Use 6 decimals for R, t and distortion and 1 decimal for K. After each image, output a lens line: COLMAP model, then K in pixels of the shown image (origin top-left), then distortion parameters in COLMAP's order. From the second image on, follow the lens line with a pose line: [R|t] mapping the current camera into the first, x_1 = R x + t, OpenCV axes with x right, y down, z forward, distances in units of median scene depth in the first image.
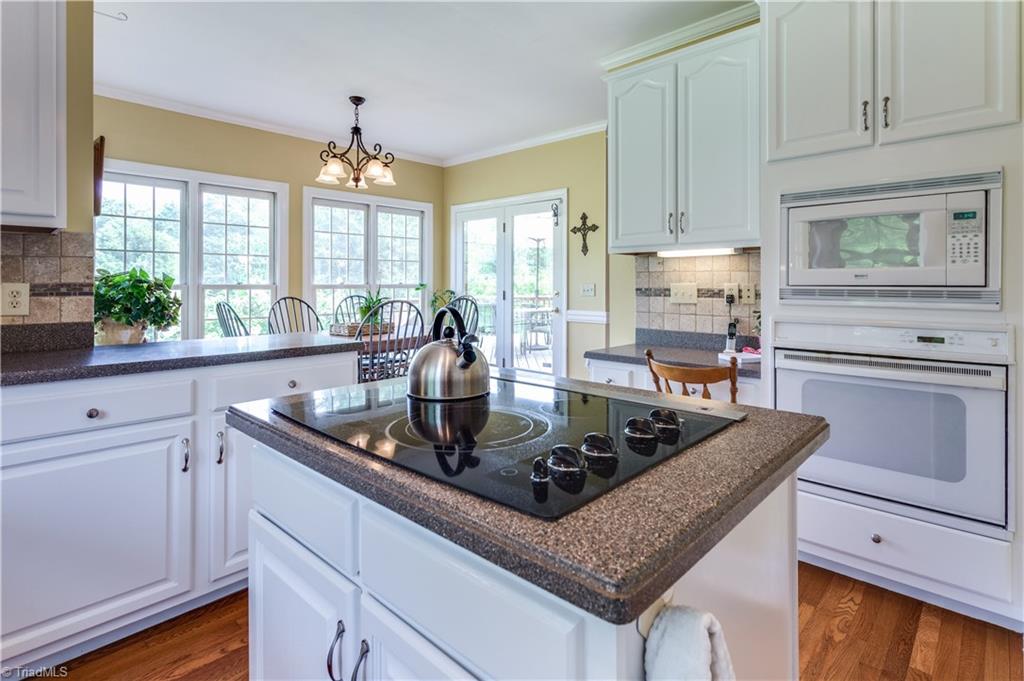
lens RADIAL K [[499.4, 0, 532.3], [0, 499.4, 285.0], [0, 0, 1]] dist [-0.005910, 0.003499]
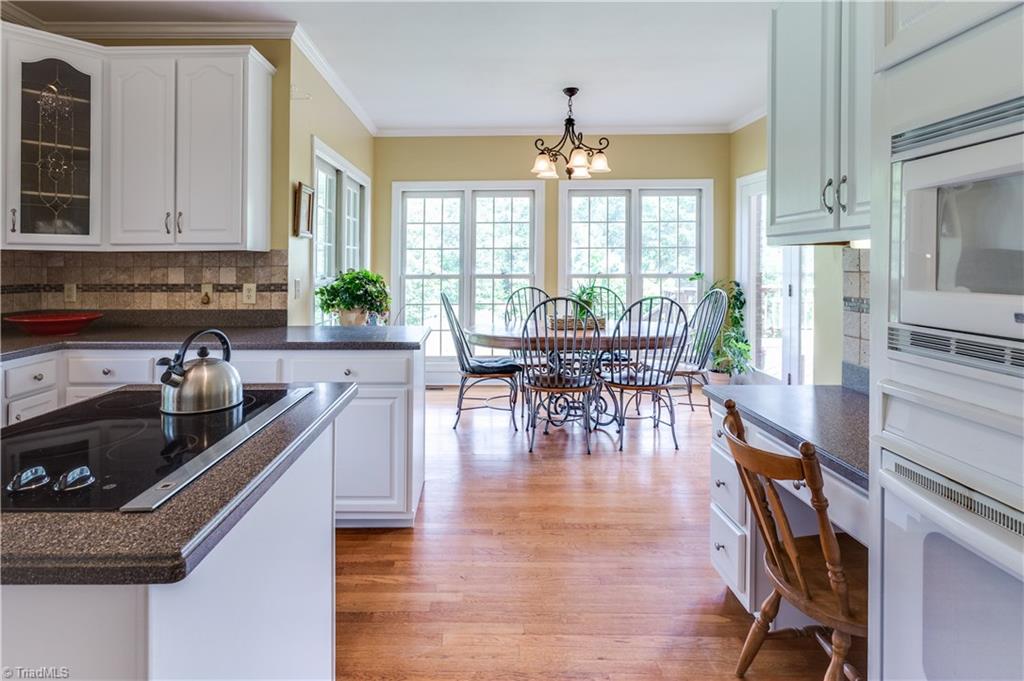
lens RADIAL K [[519.5, 0, 478.6], [0, 519.5, 263.9], [0, 0, 1]] dist [-0.006978, 0.002270]
pose [[0.675860, -0.001862, -0.737028, 0.283500], [0.000754, 0.999998, -0.001835, -0.026015], [0.737030, 0.000685, 0.675860, 0.170242]]
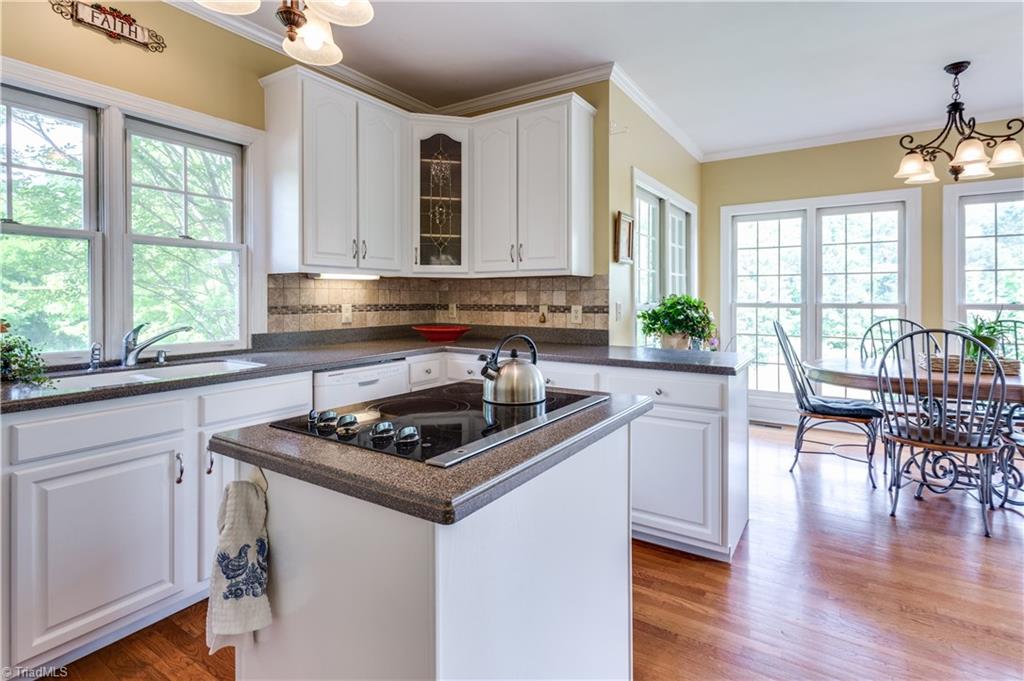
lens RADIAL K [[499.4, 0, 525.5], [0, 499.4, 295.6], [0, 0, 1]] dist [-0.005910, 0.003499]
pose [[0.177363, -0.003992, -0.984137, 0.290109], [-0.000266, 0.999992, -0.004104, -0.013086], [0.984145, 0.000990, 0.177360, 0.204142]]
